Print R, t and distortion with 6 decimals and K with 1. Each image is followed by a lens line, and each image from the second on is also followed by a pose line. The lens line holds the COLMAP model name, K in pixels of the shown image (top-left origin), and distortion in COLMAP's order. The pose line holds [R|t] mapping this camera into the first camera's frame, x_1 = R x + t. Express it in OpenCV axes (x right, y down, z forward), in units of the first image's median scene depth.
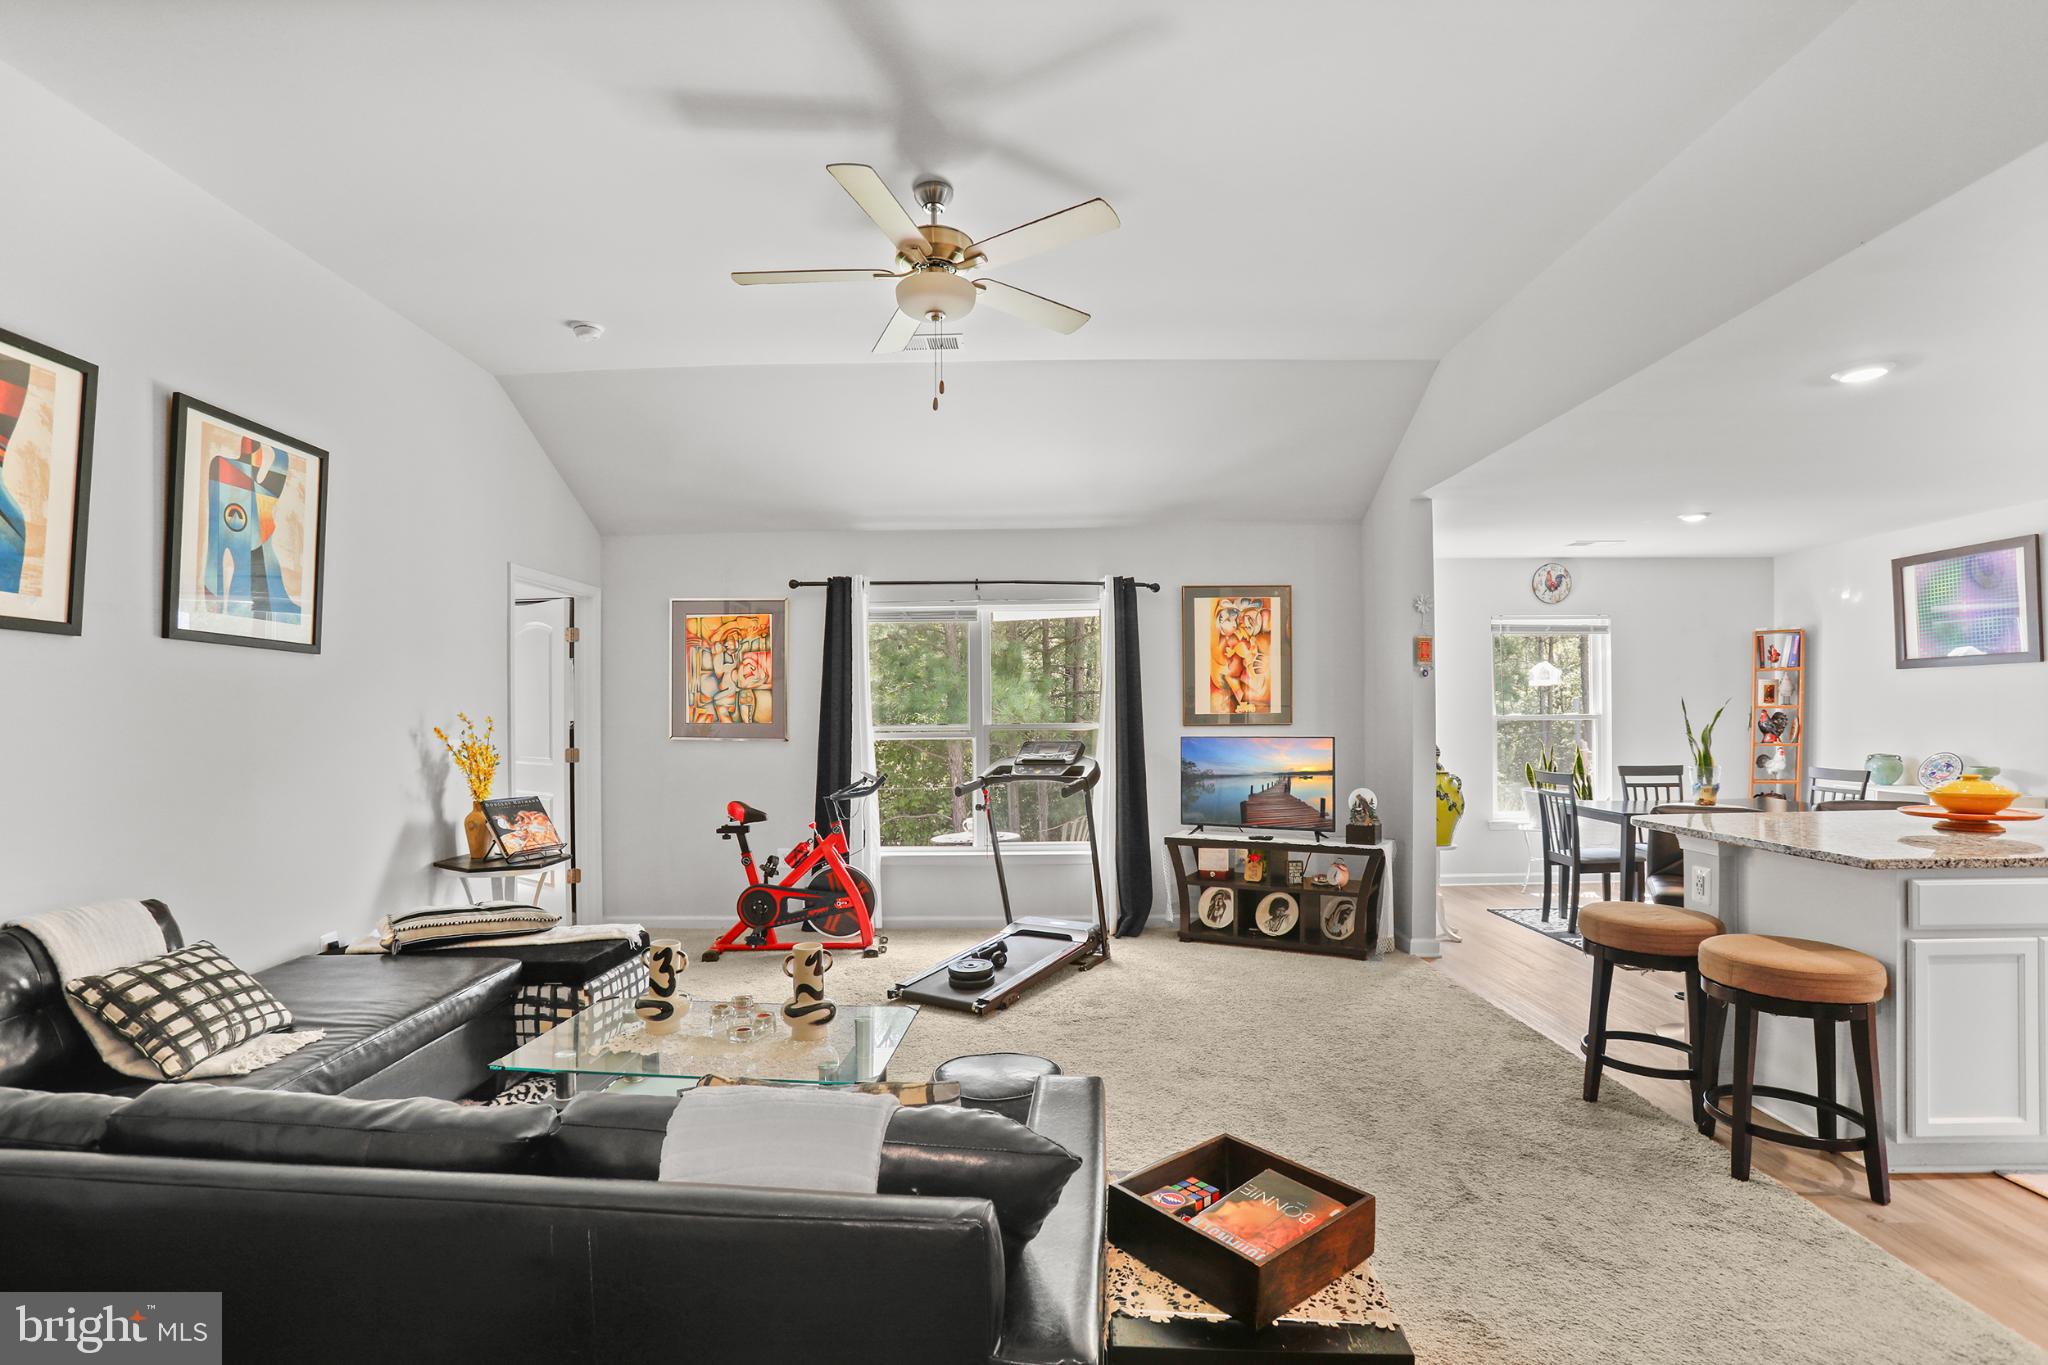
lens RADIAL K [[941.3, 0, 1004.5], [0, 941.3, 702.9], [0, 0, 1]] dist [-0.075371, 0.026413]
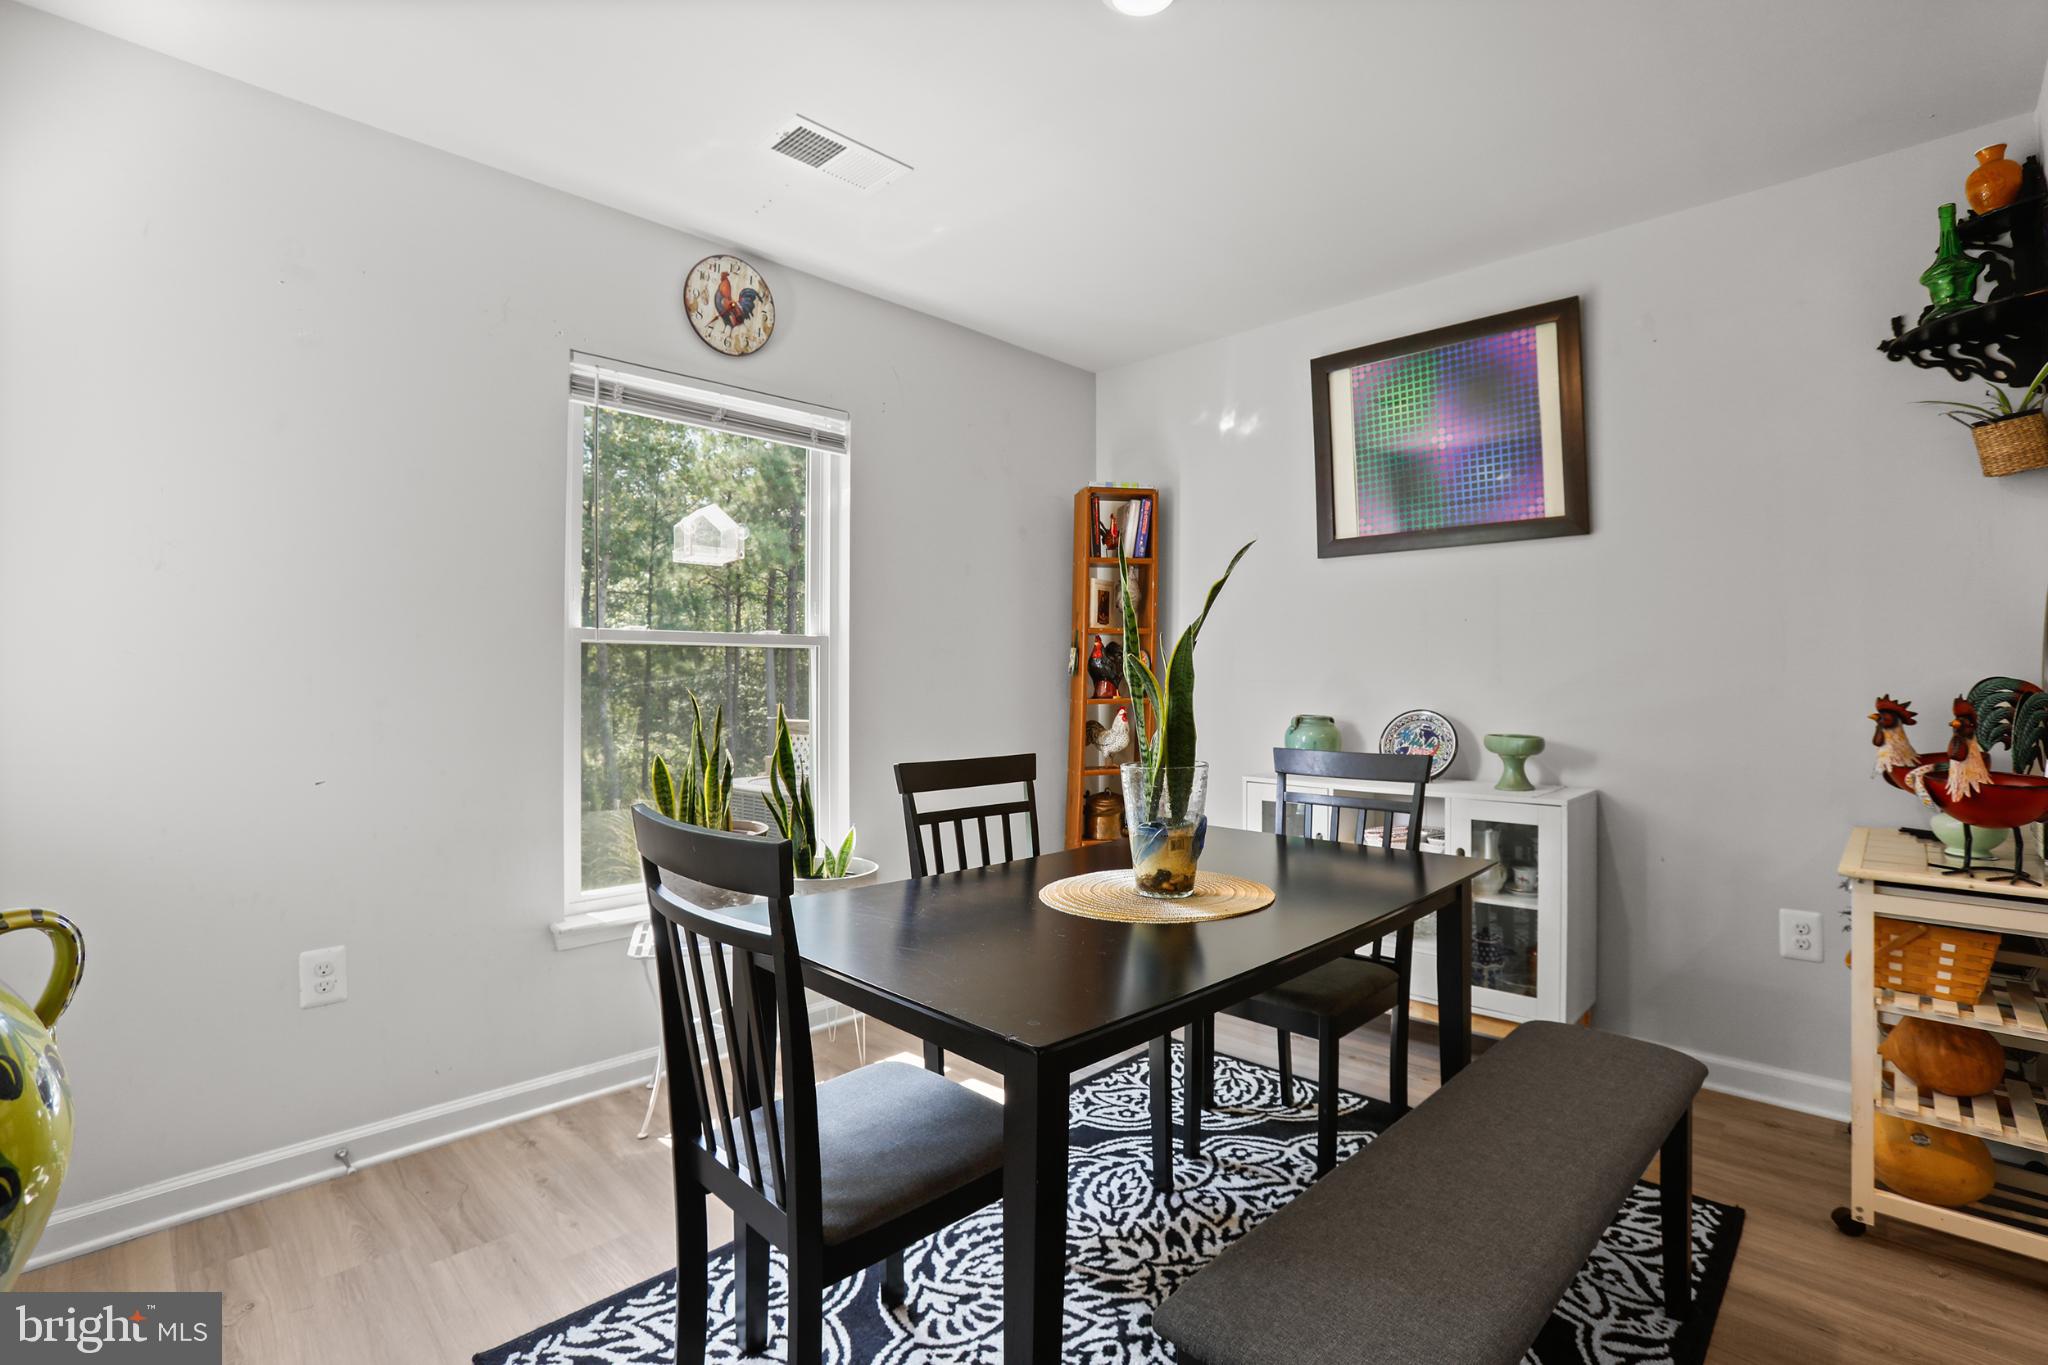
lens RADIAL K [[941.3, 0, 1020.1], [0, 941.3, 651.5], [0, 0, 1]] dist [-0.075371, 0.026413]
pose [[0.675738, 0.027643, 0.736624, 0.494311], [-0.011276, 0.999567, -0.027166, 0.039636], [-0.737056, 0.010051, 0.675757, 0.811030]]
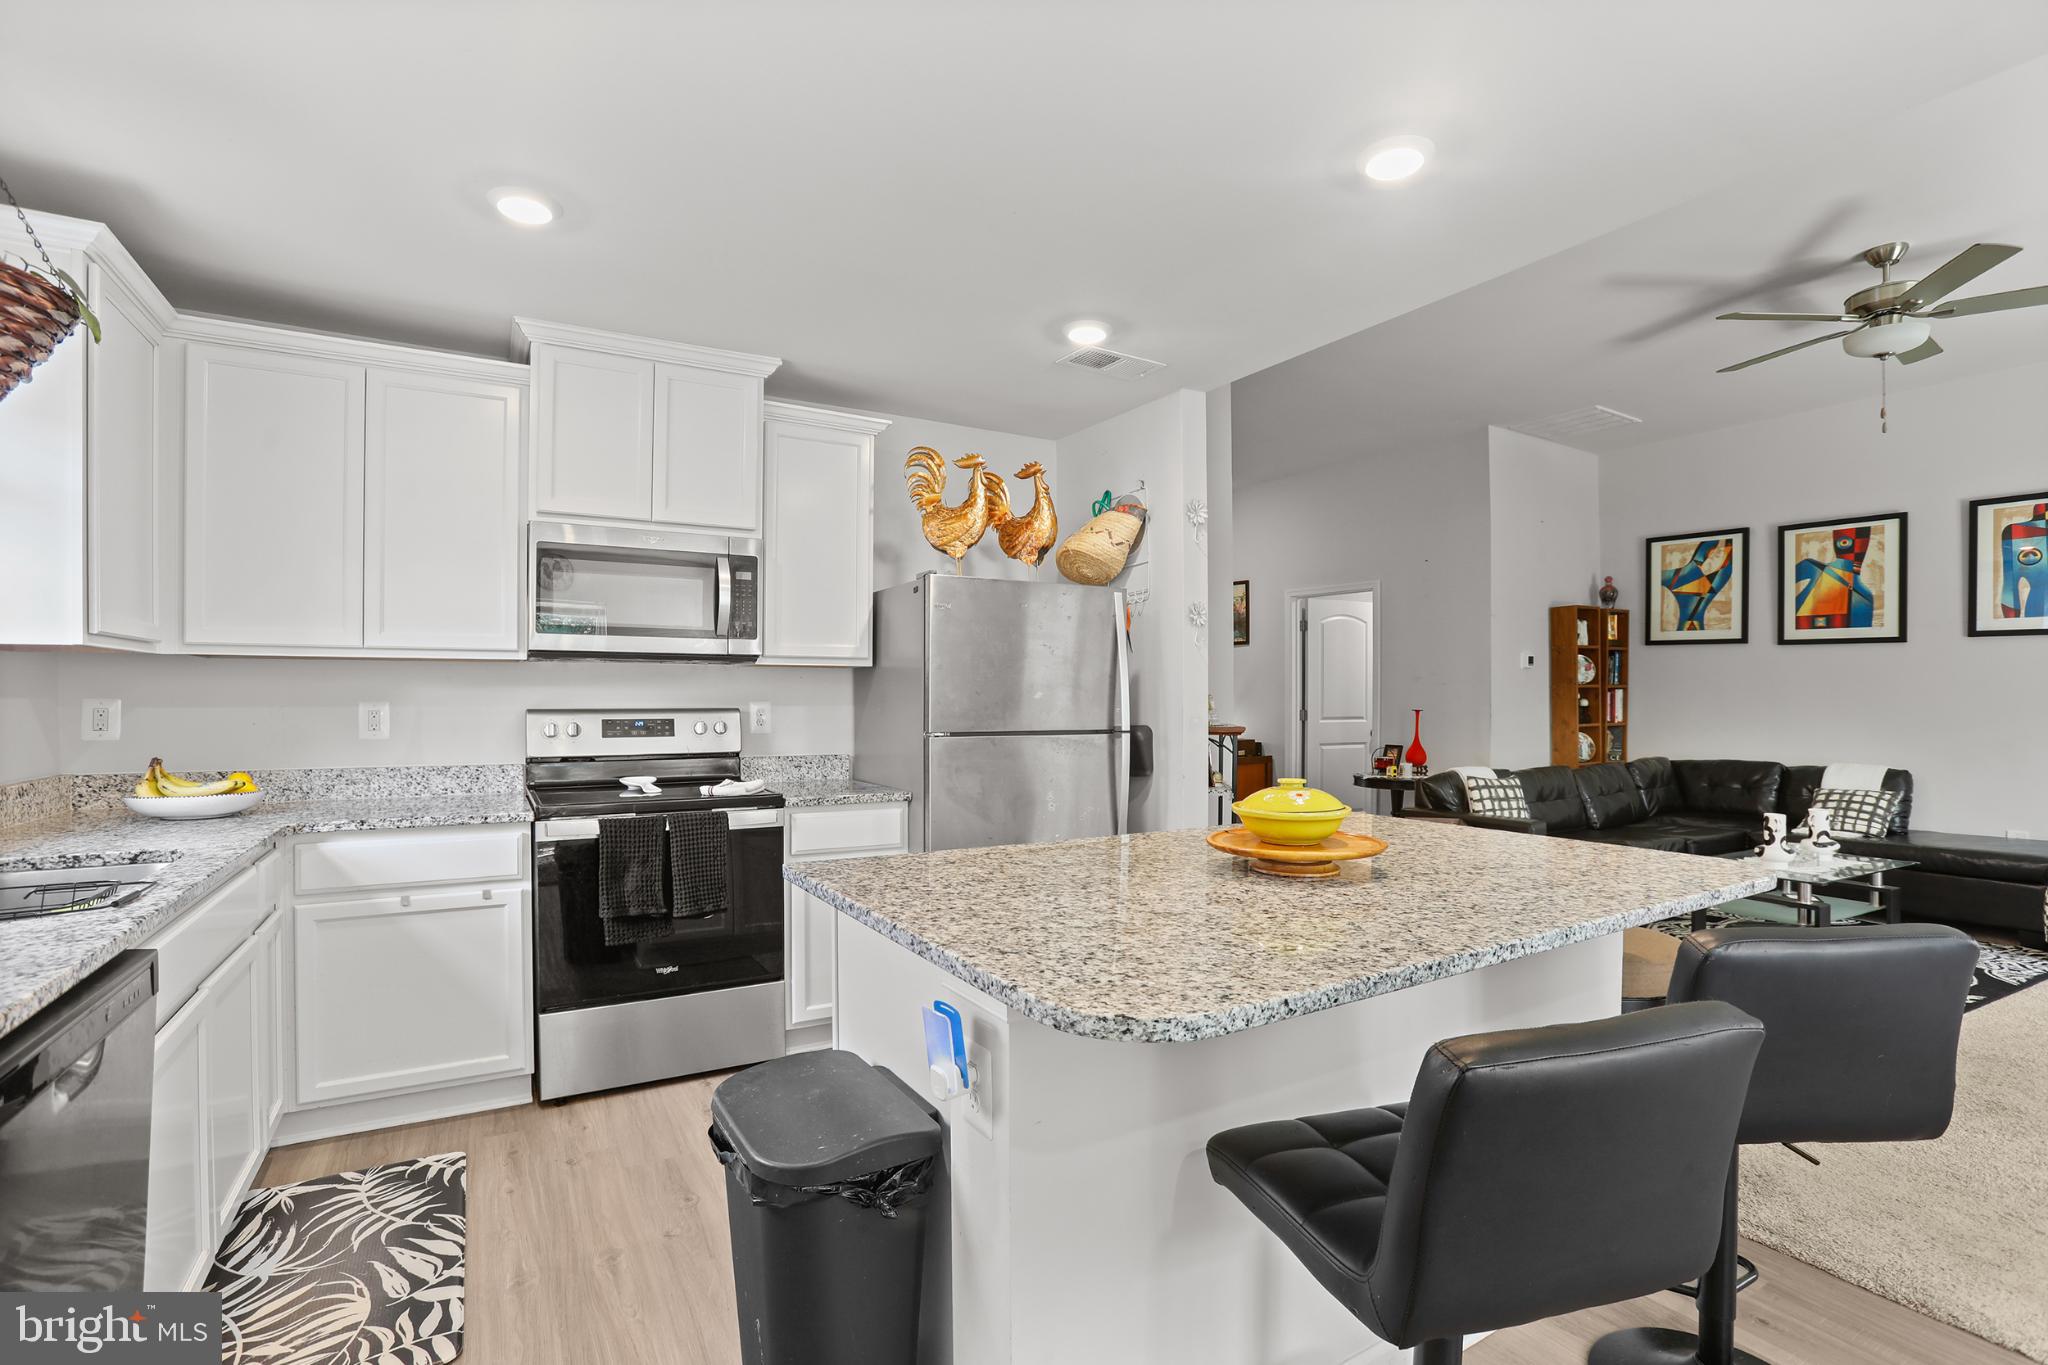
lens RADIAL K [[941.3, 0, 1009.3], [0, 941.3, 699.3], [0, 0, 1]] dist [-0.075371, 0.026413]
pose [[-0.853052, 0.010665, -0.521716, 0.869402], [0.013160, 0.999913, -0.001077, 0.015595], [0.521659, -0.007785, -0.853118, 0.789939]]
